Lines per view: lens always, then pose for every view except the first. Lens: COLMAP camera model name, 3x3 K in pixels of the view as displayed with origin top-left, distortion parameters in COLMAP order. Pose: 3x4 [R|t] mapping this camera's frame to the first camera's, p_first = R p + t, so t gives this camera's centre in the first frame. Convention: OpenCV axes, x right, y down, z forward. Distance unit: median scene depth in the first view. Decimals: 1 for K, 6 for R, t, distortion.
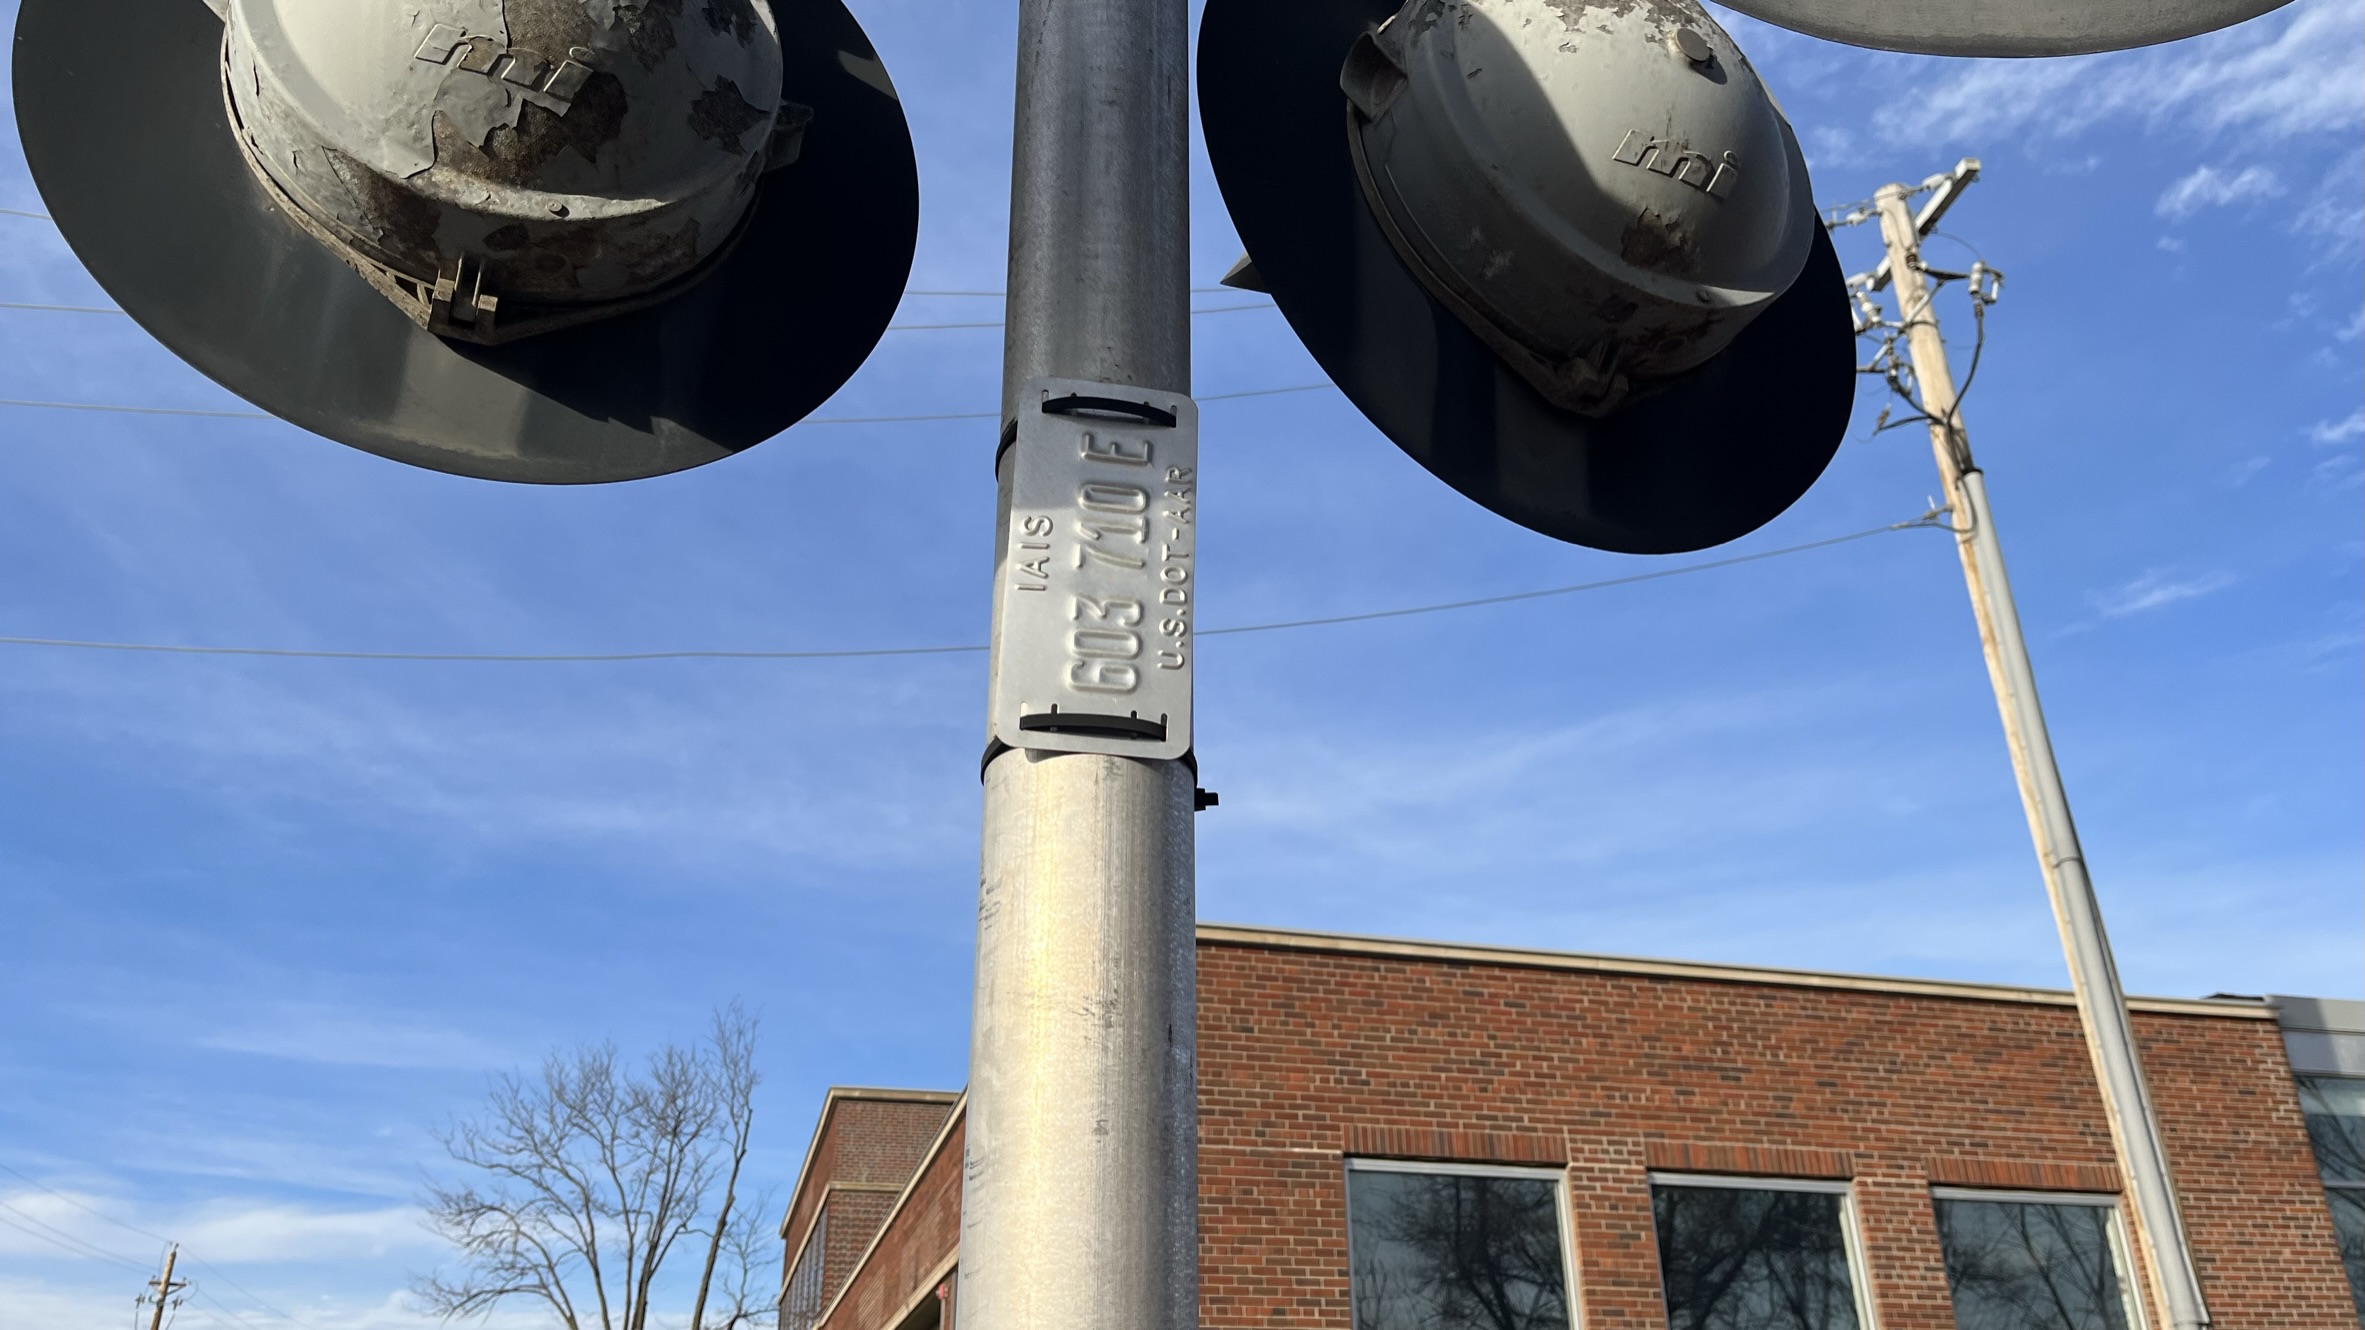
lens RADIAL K [[1844.4, 0, 1172.0], [0, 1844.4, 649.0], [0, 0, 1]] dist [0.038775, -0.011040]
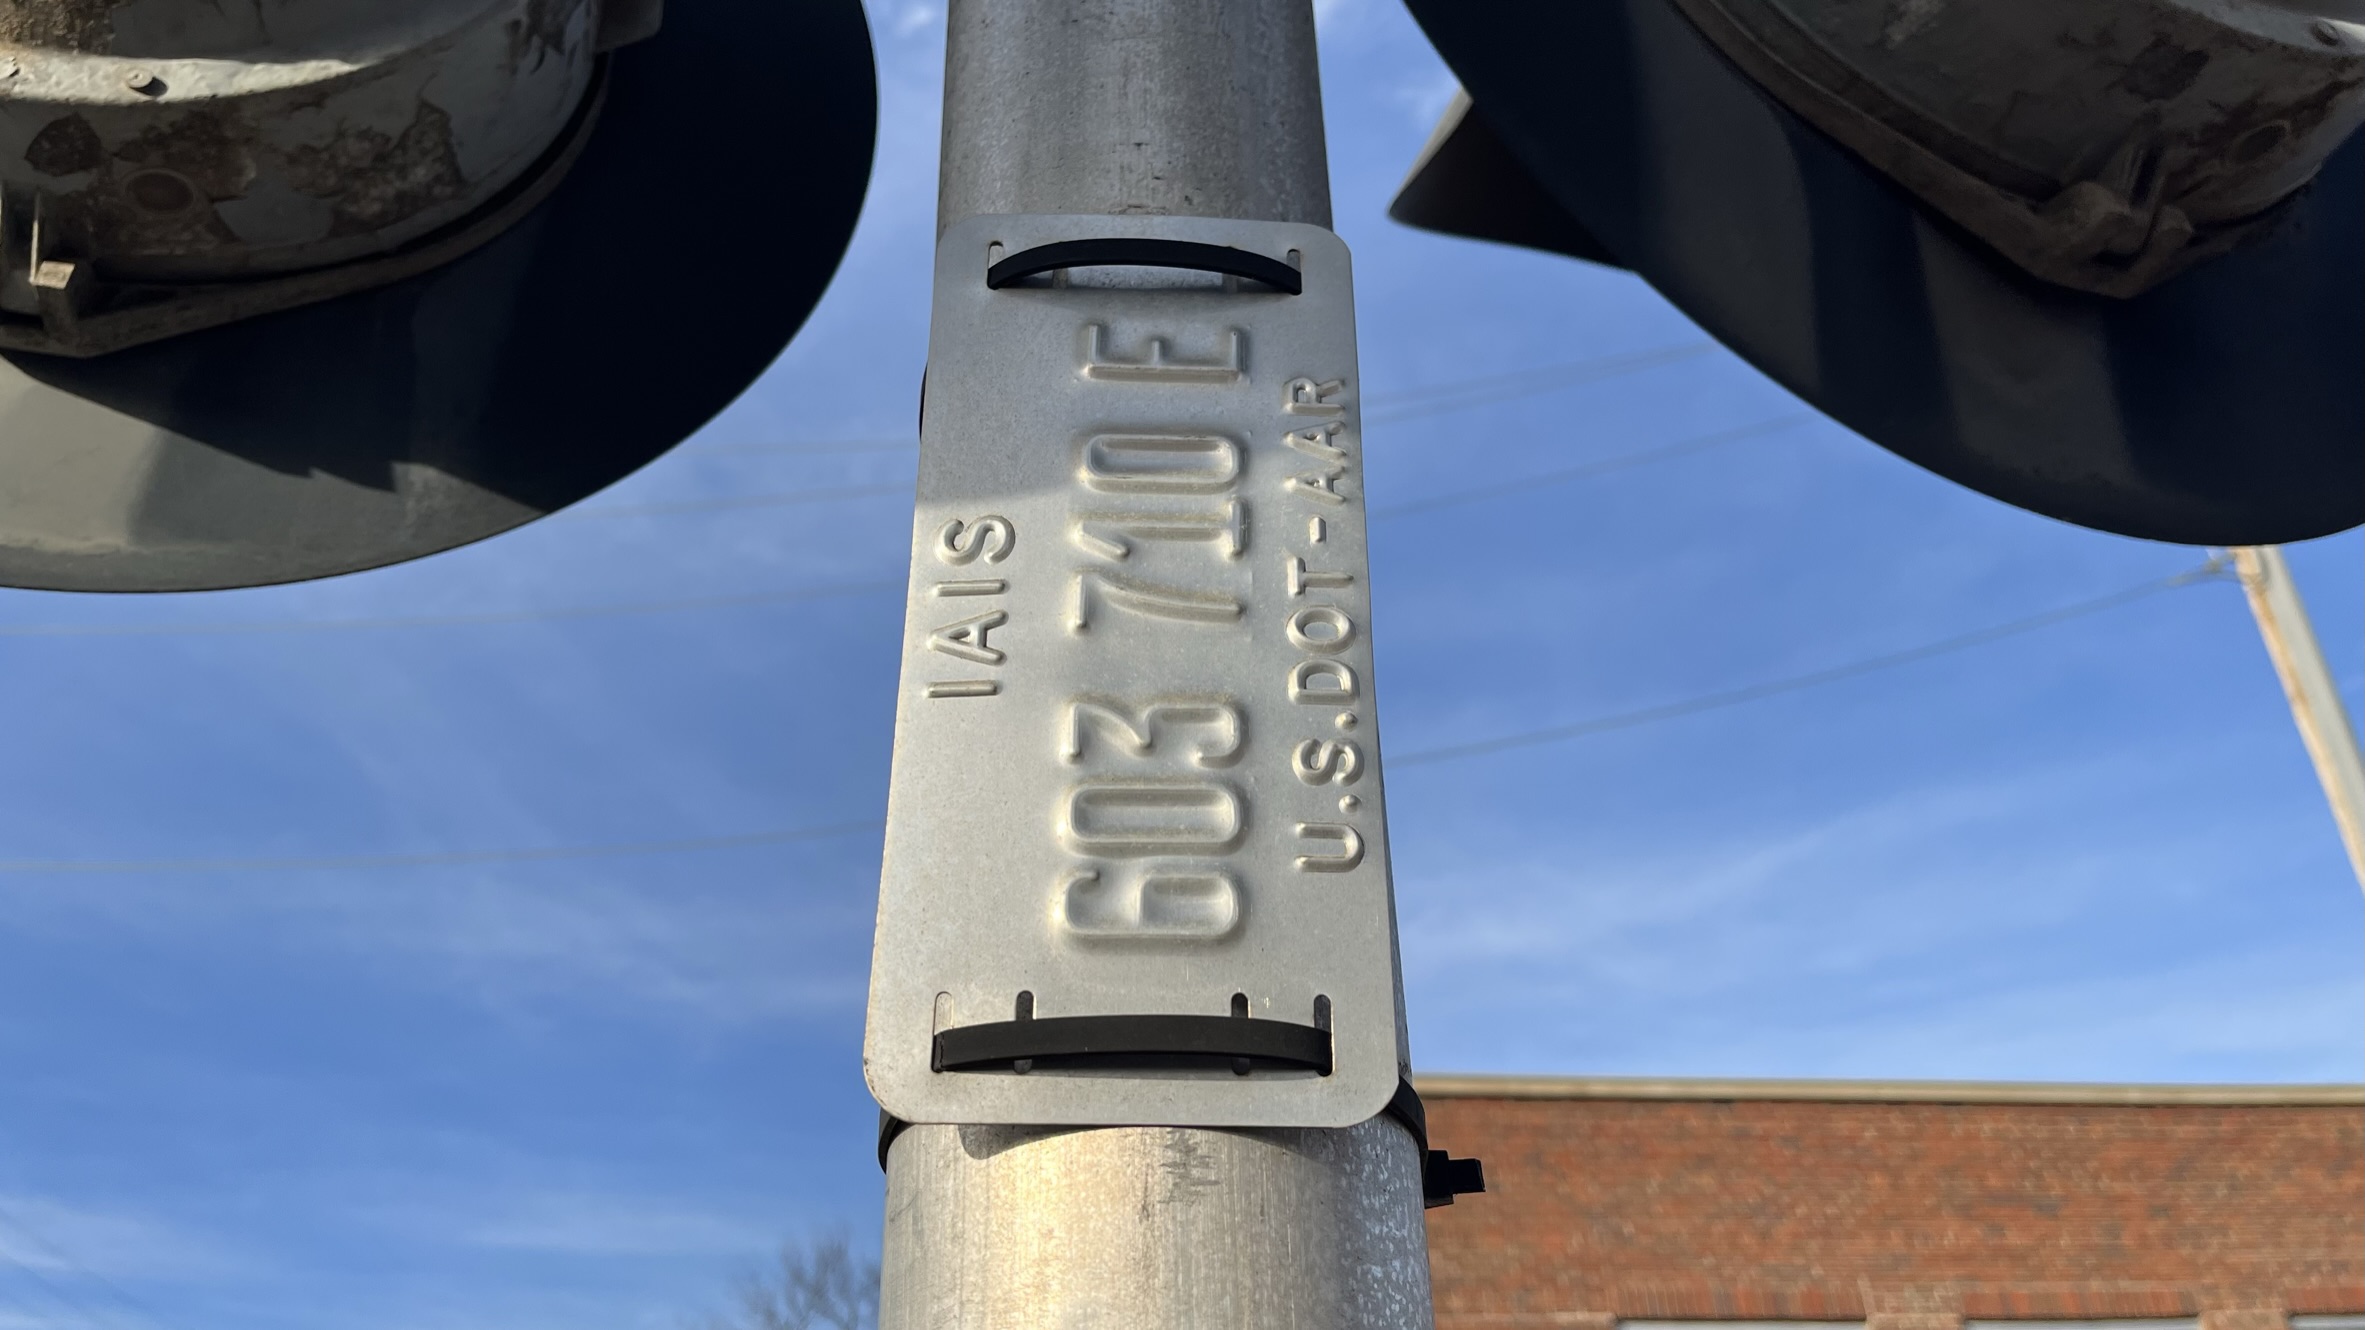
lens RADIAL K [[1844.4, 0, 1172.0], [0, 1844.4, 649.0], [0, 0, 1]] dist [0.038775, -0.011040]
pose [[0.990698, -0.087822, -0.103951, 0.008329], [0.079807, 0.993682, -0.078912, -0.005617], [0.110224, 0.069882, 0.991447, 0.487076]]
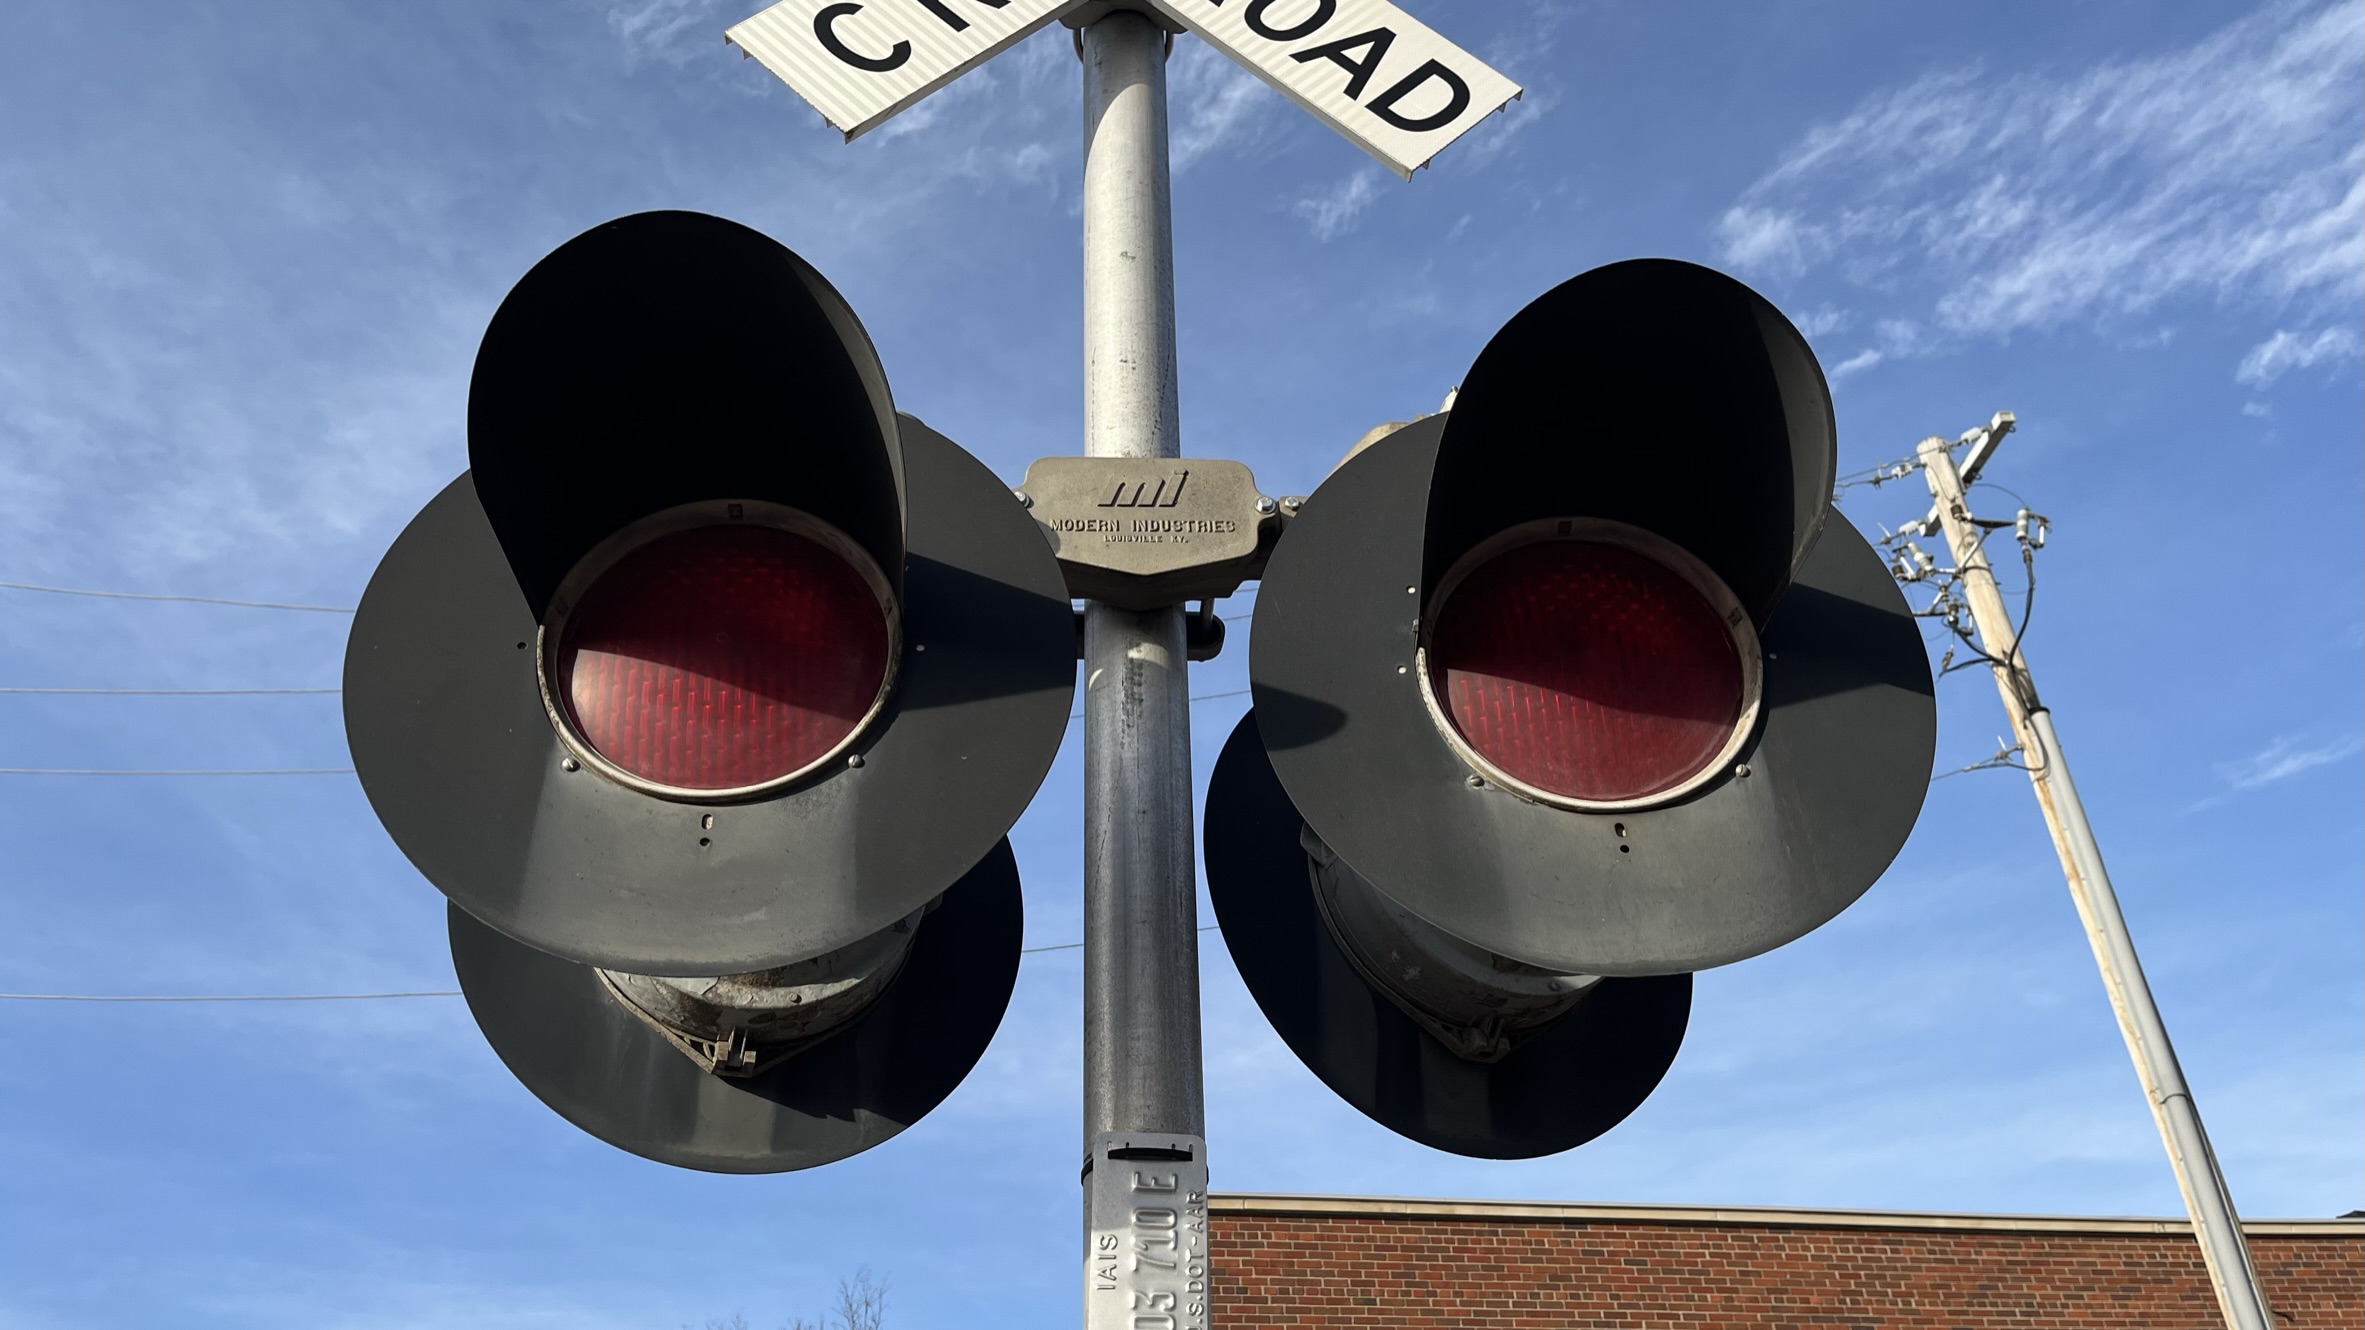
lens RADIAL K [[1844.4, 0, 1172.0], [0, 1844.4, 649.0], [0, 0, 1]] dist [0.038775, -0.011040]
pose [[0.996525, -0.065499, -0.051460, 0.080951], [0.058906, 0.990954, -0.120584, -0.310260], [0.058893, 0.117133, 0.991368, -0.535467]]
